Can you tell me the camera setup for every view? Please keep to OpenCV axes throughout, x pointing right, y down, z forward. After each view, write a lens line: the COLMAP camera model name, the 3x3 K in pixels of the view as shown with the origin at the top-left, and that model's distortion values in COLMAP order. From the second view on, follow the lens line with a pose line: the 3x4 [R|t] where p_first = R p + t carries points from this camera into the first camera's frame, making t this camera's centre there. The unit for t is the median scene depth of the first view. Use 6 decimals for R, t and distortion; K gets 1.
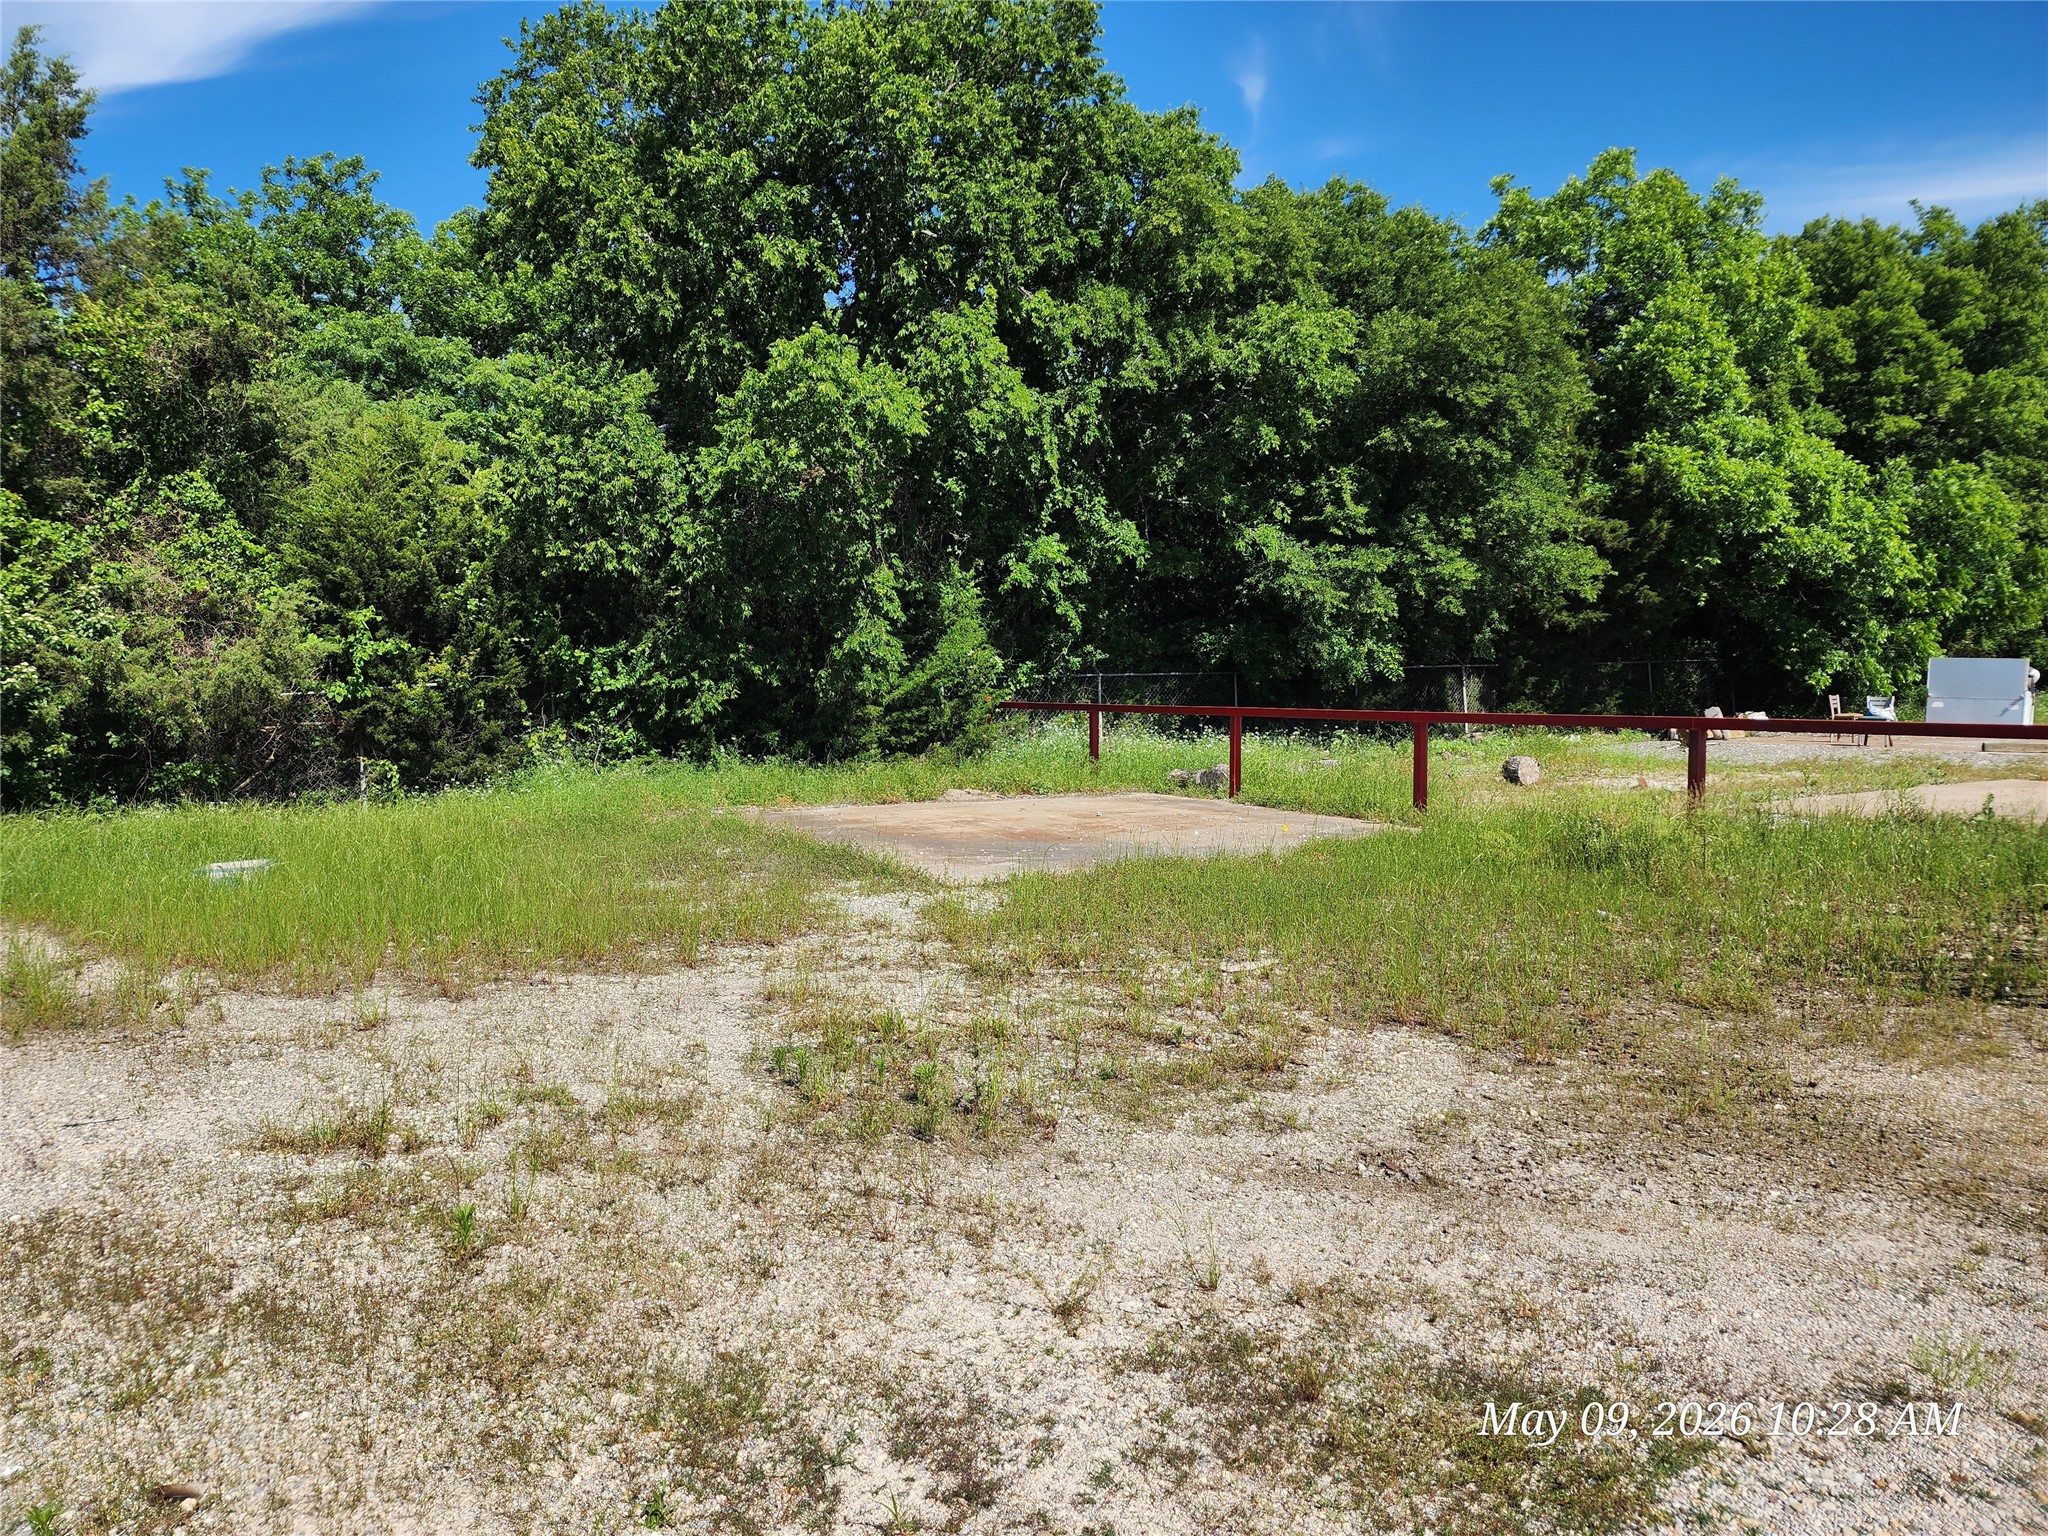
lens RADIAL K [[1380.8, 0, 1024.0], [0, 1380.8, 768.0], [0, 0, 1]] dist [0.073035, -0.066902]
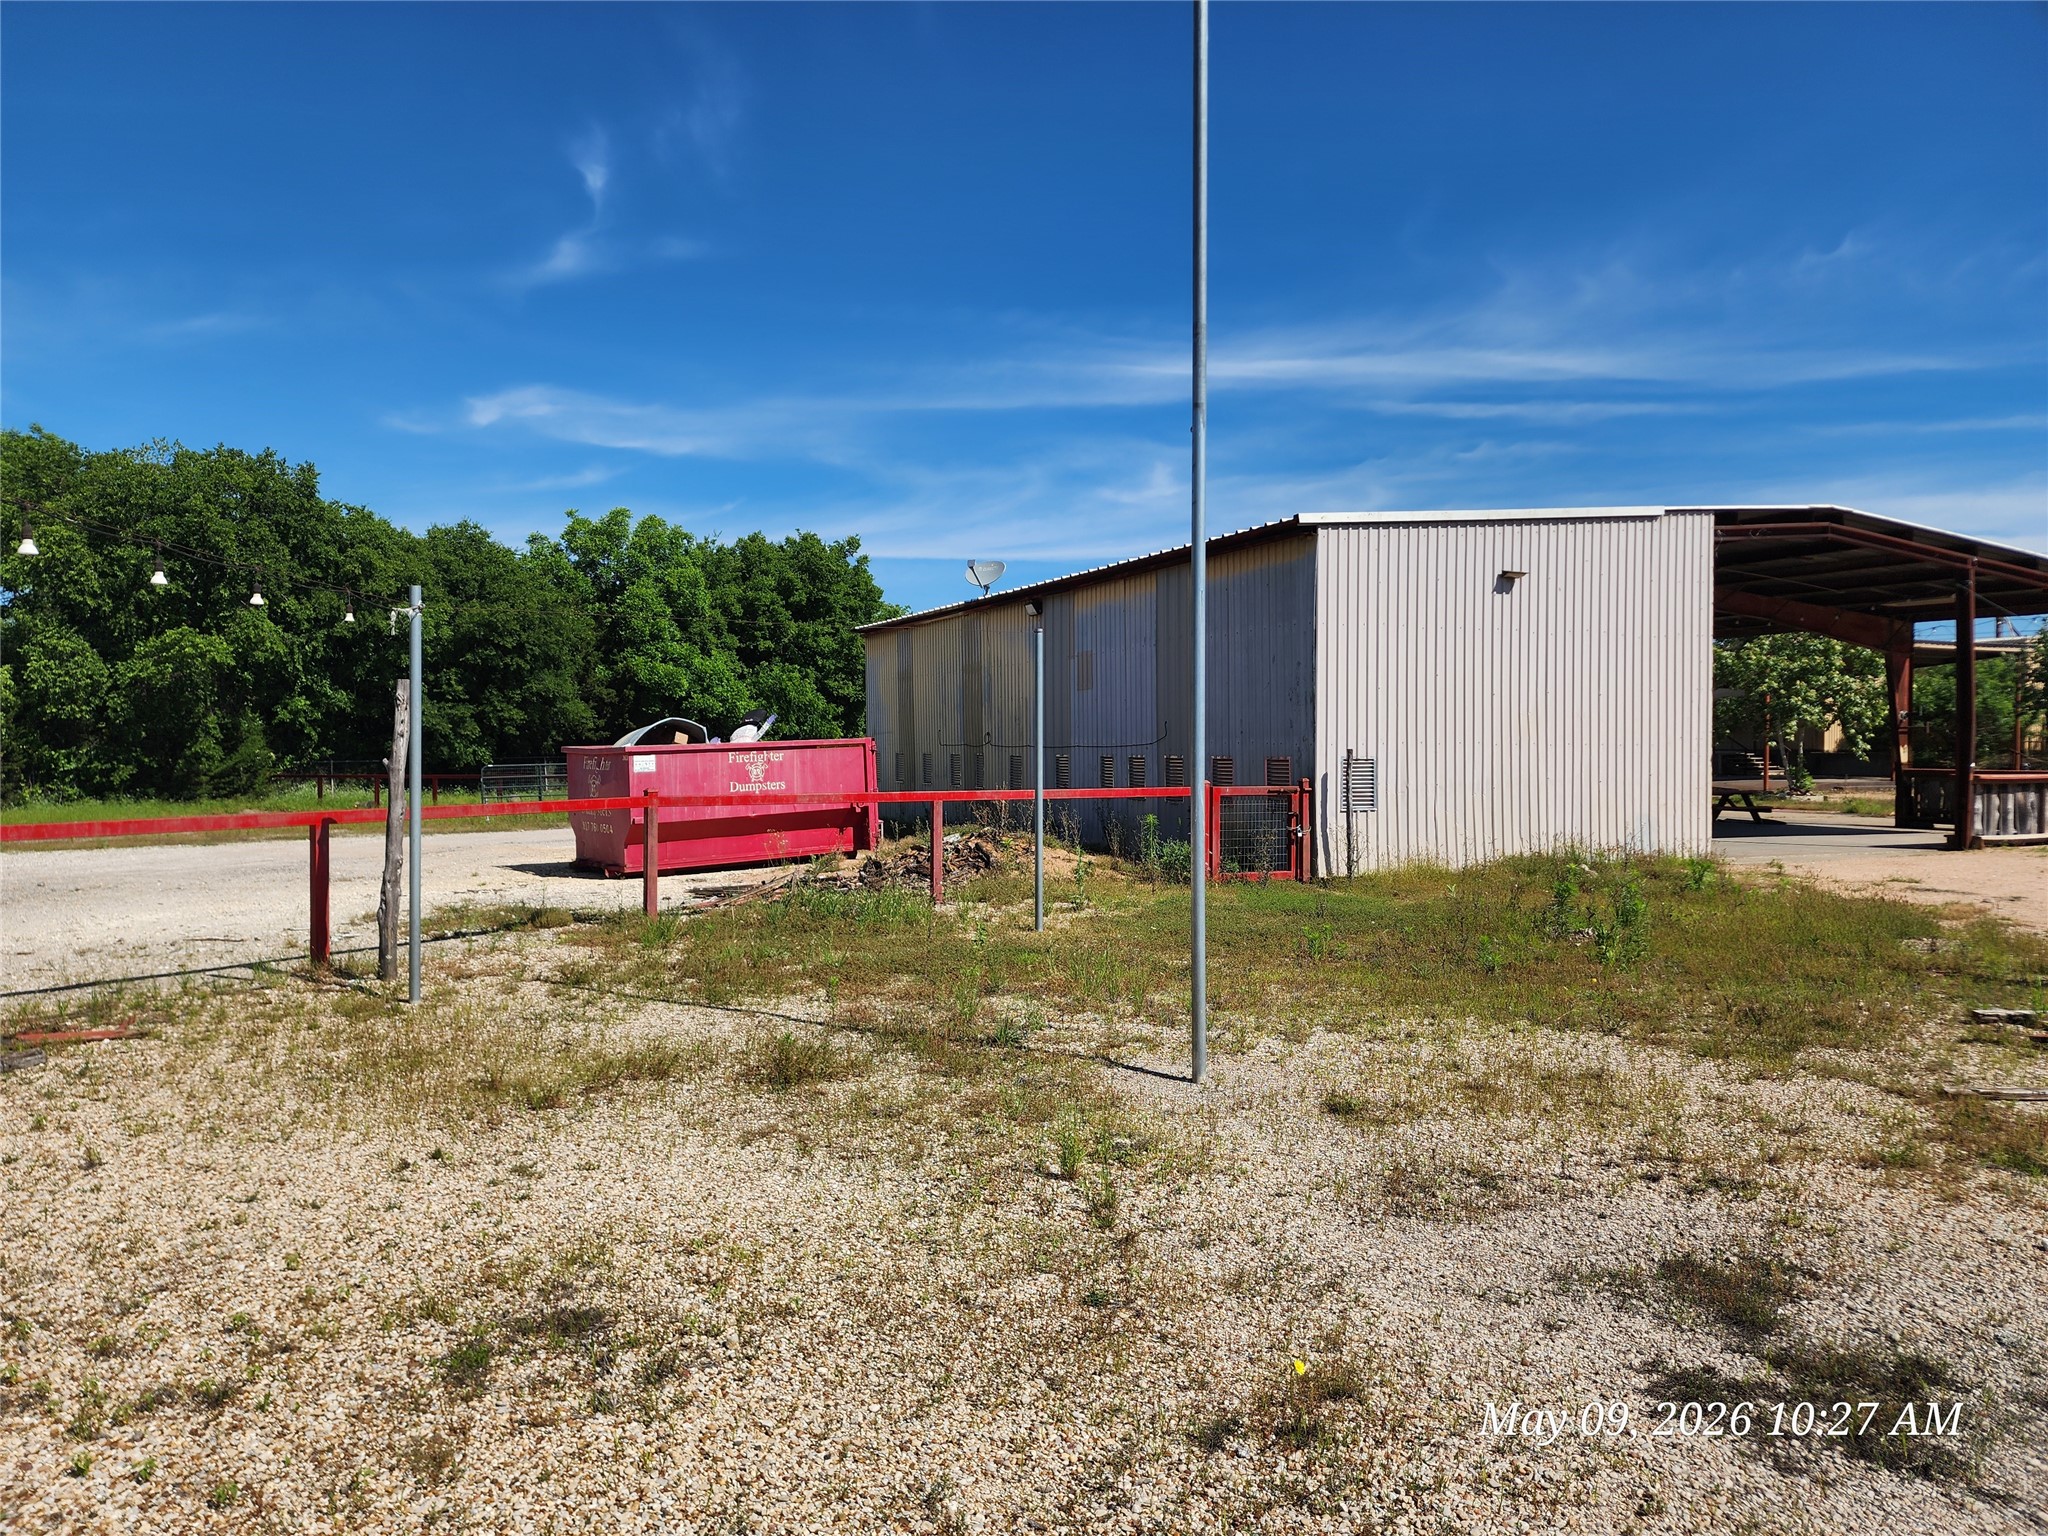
lens RADIAL K [[1380.8, 0, 1024.0], [0, 1380.8, 768.0], [0, 0, 1]] dist [0.073035, -0.066902]
pose [[0.899318, -0.004224, 0.437276, 0.082445], [0.031556, 0.997973, -0.055259, 0.103109], [-0.436156, 0.063494, 0.897628, -1.520141]]
